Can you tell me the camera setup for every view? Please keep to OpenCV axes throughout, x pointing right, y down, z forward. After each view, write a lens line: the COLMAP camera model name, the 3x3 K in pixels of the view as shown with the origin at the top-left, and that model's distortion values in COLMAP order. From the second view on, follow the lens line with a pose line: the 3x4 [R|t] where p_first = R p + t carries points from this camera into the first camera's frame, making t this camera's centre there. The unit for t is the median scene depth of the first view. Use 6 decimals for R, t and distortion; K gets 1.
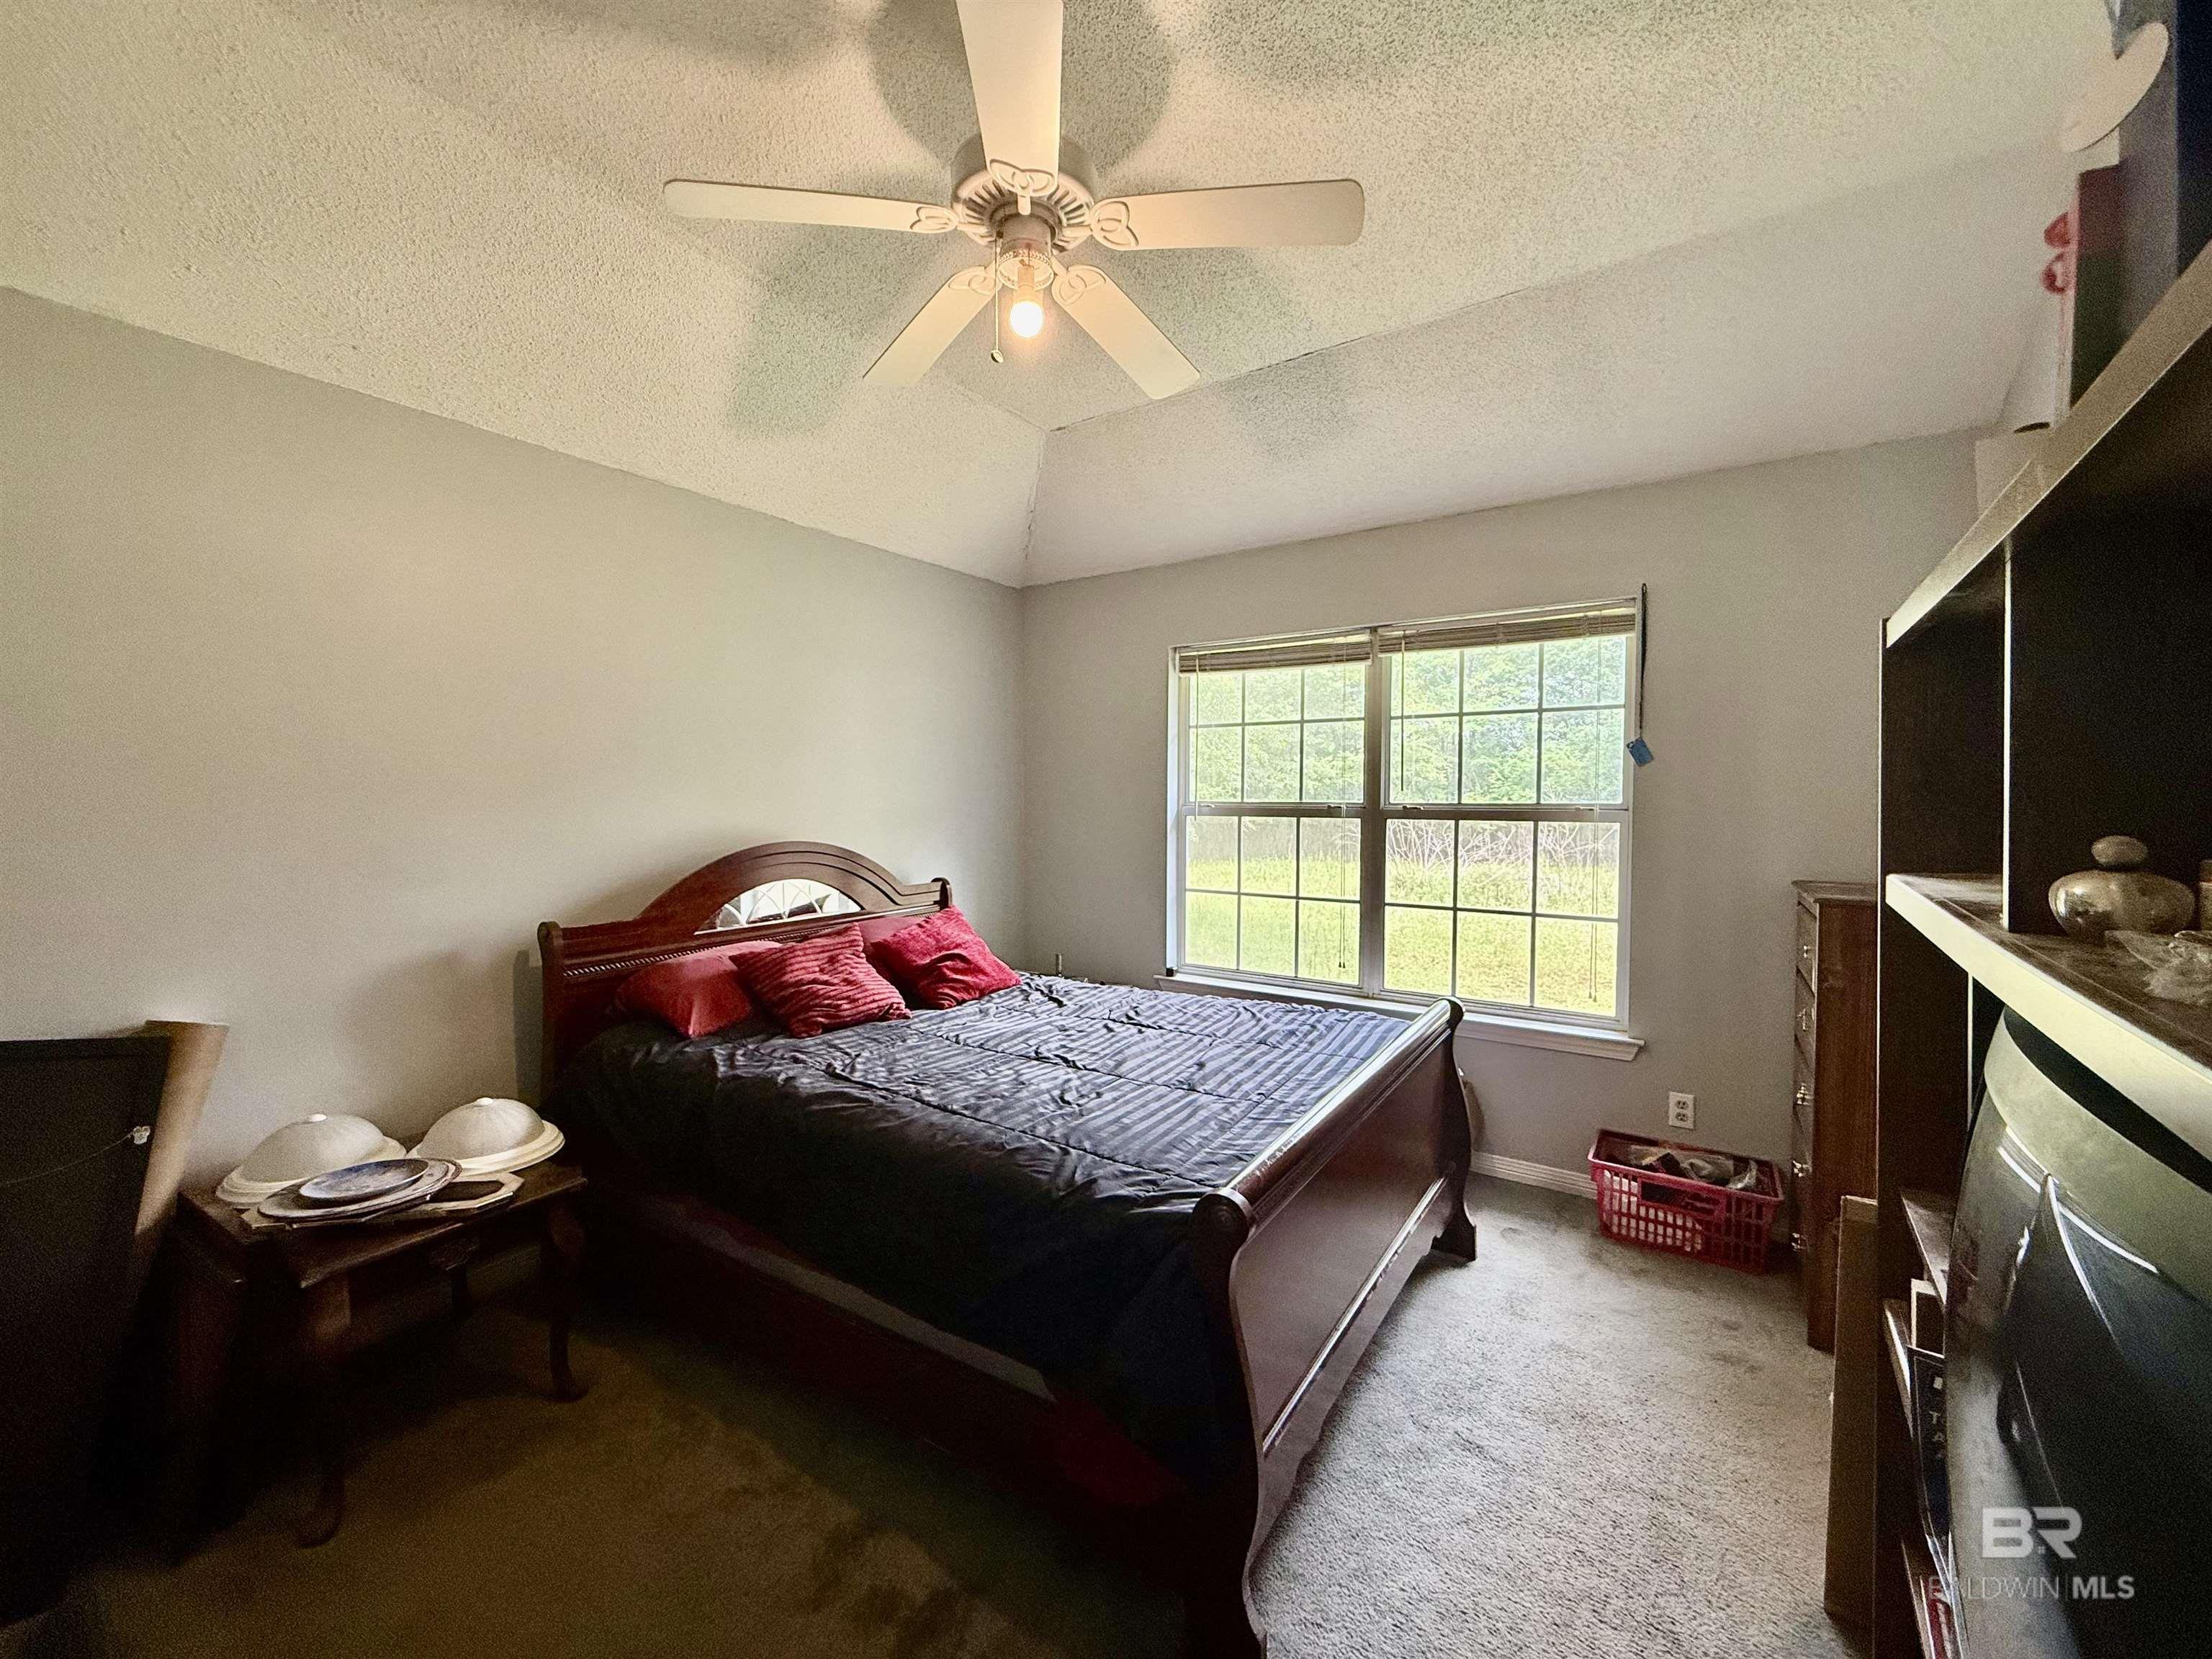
lens RADIAL K [[878.9, 0, 1106.0], [0, 878.9, 829.5], [0, 0, 1]] dist [-0.001247, -0.000152]
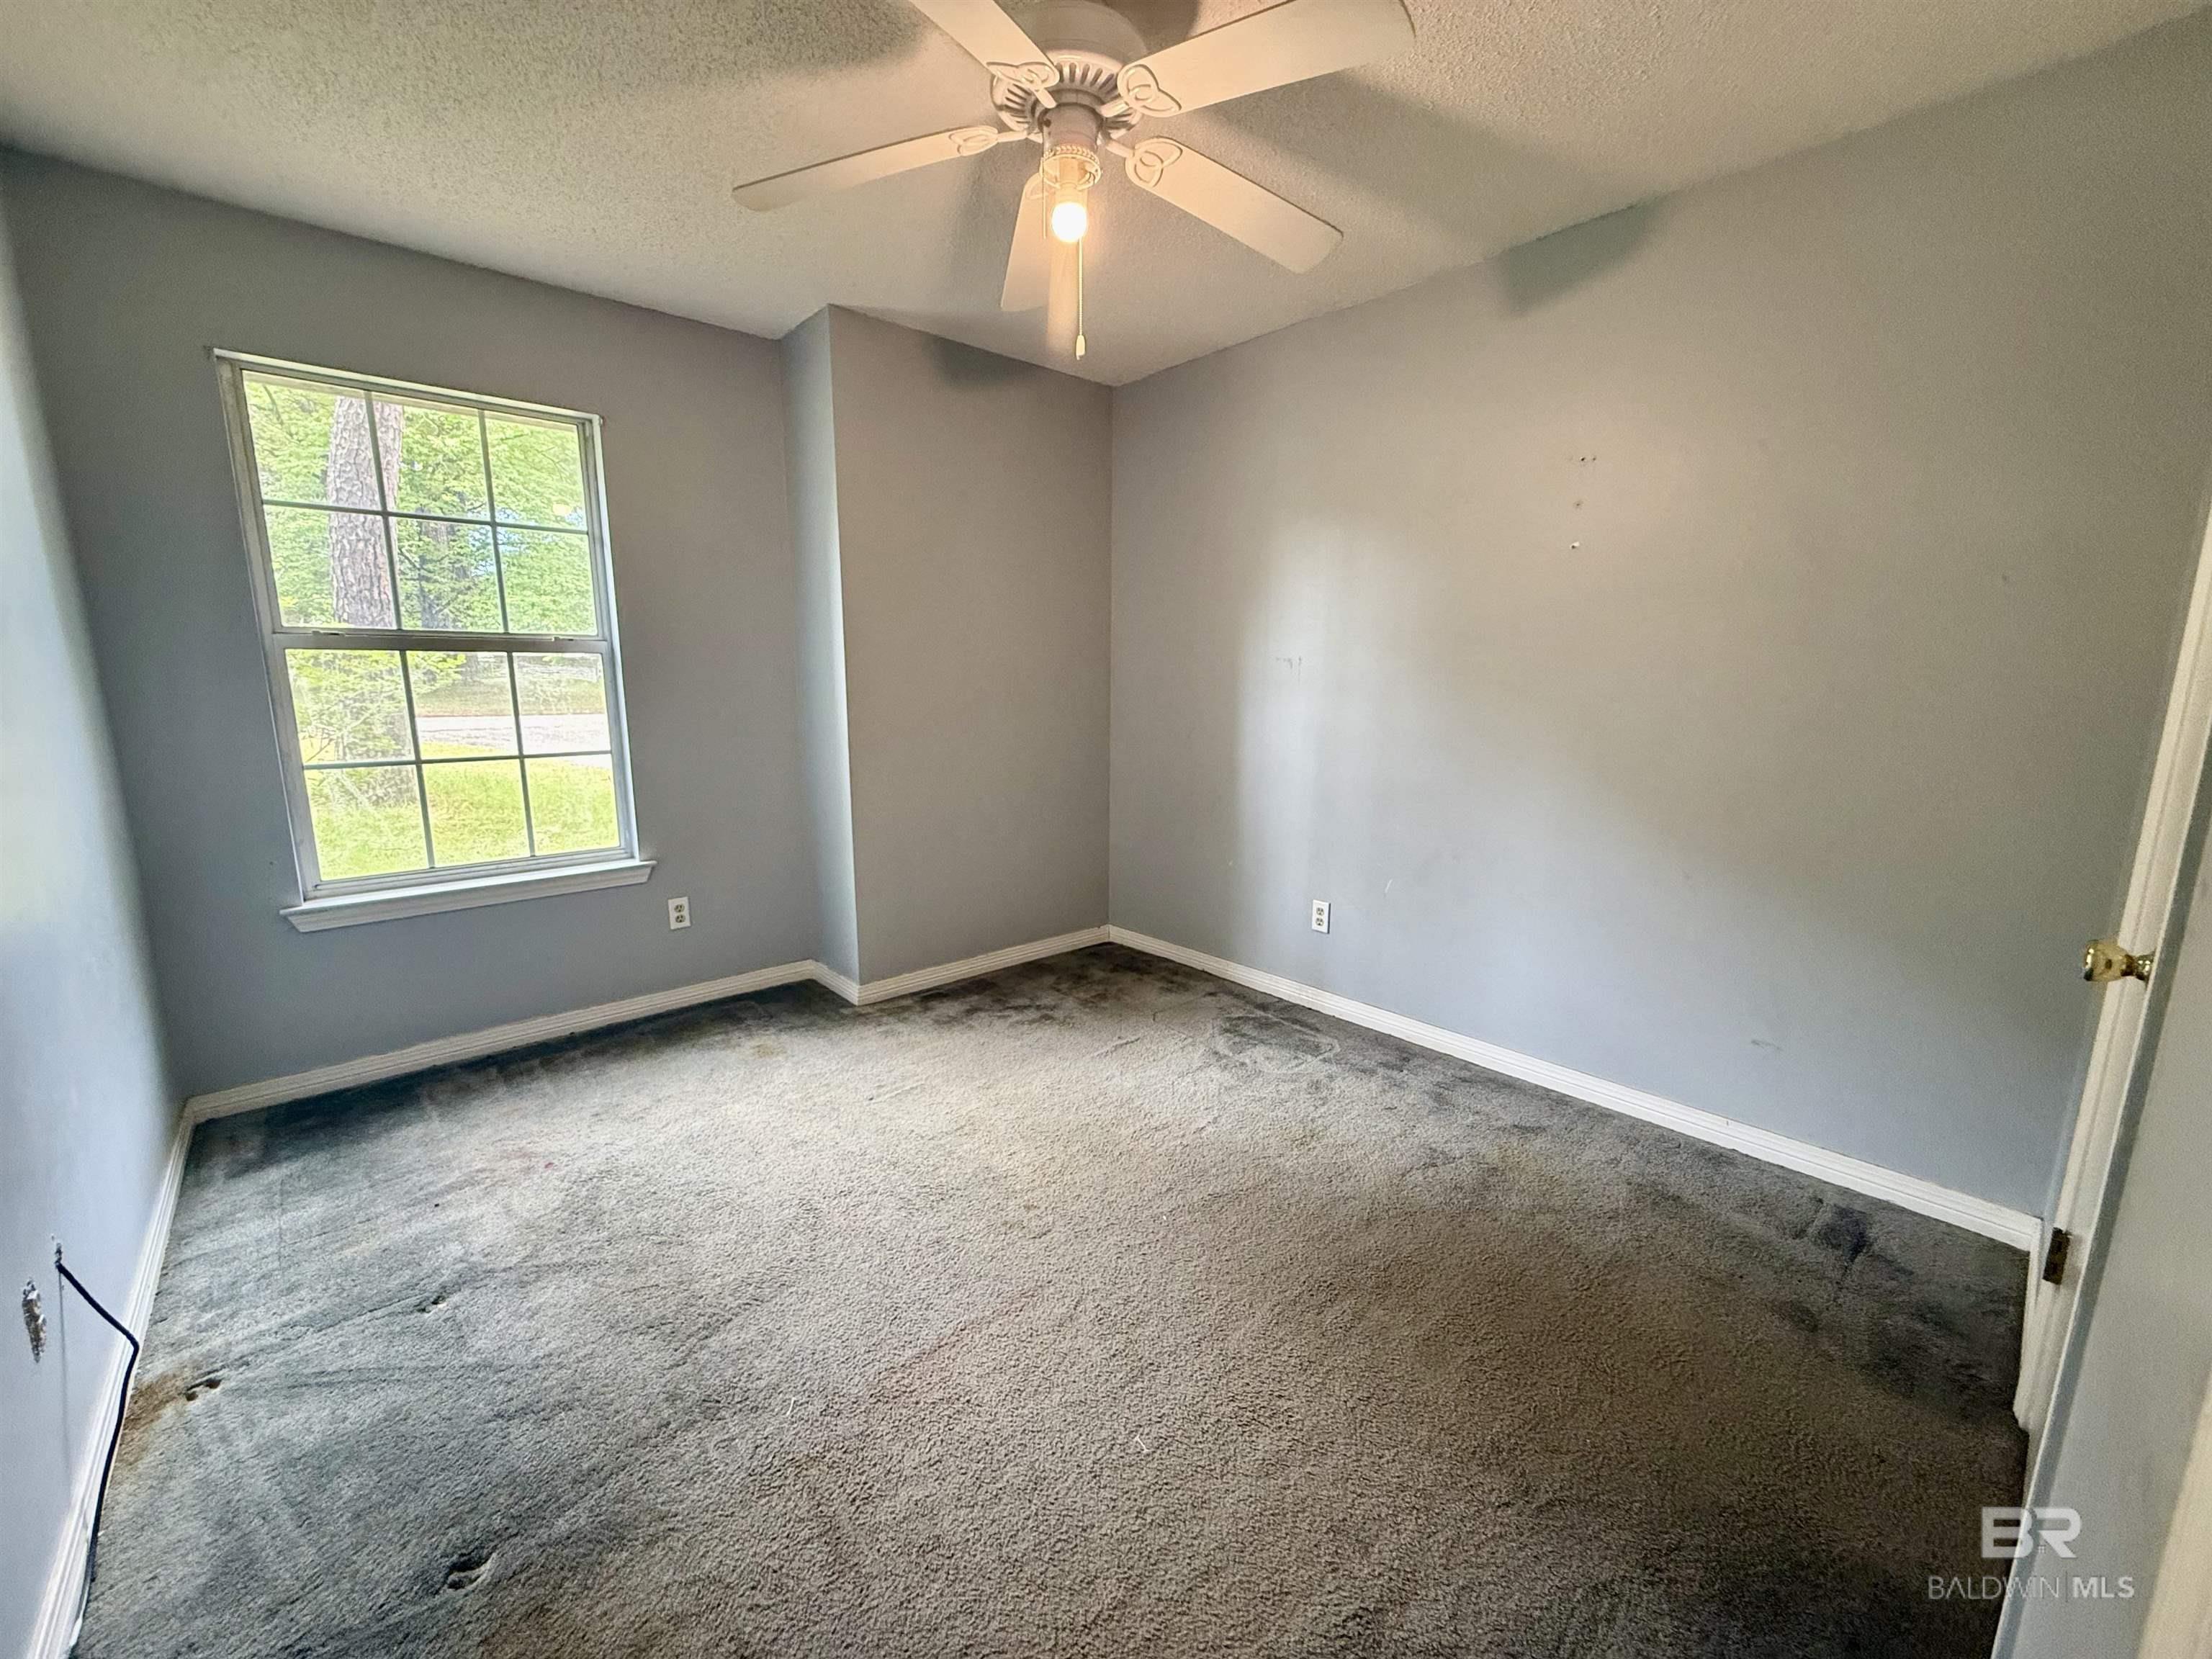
lens RADIAL K [[878.9, 0, 1106.0], [0, 878.9, 829.5], [0, 0, 1]] dist [-0.001247, -0.000152]
pose [[0.236109, -0.194810, 0.951999, -0.270361], [0.004264, 0.979896, 0.199461, -0.009073], [-0.971717, -0.043035, 0.232193, 0.208775]]
